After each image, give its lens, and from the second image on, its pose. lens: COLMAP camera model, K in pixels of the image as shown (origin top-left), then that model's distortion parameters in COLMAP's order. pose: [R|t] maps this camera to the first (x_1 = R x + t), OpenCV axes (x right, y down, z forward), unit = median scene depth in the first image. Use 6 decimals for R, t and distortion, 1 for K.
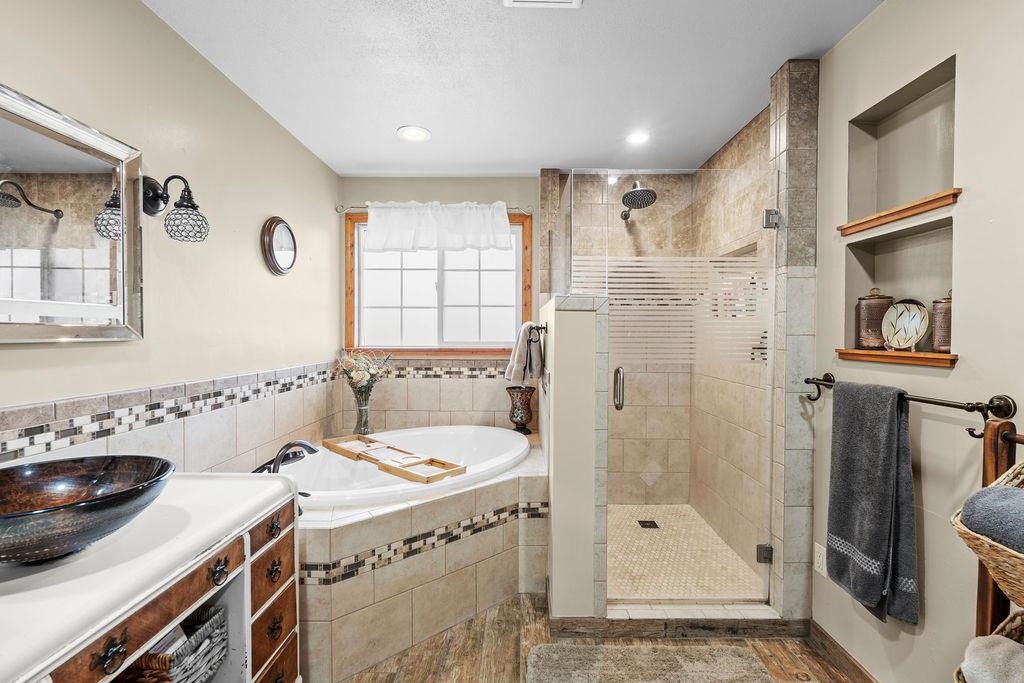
lens RADIAL K [[446.2, 0, 512.0], [0, 446.2, 341.5], [0, 0, 1]] dist [-0.003889, 0.000376]
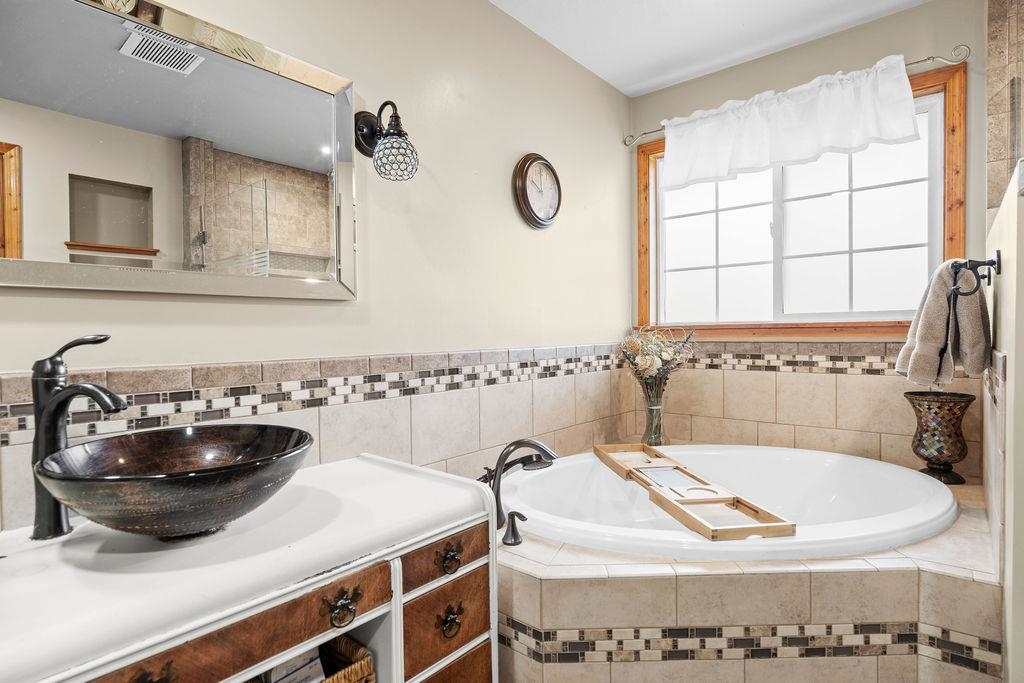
lens RADIAL K [[526.5, 0, 512.0], [0, 526.5, 341.5], [0, 0, 1]] dist [-0.004934, 0.000026]
pose [[0.770927, 0.000203, -0.636924, 0.038098], [0.004425, 0.999974, 0.005675, 0.051961], [0.636909, -0.007194, 0.770906, 0.287099]]
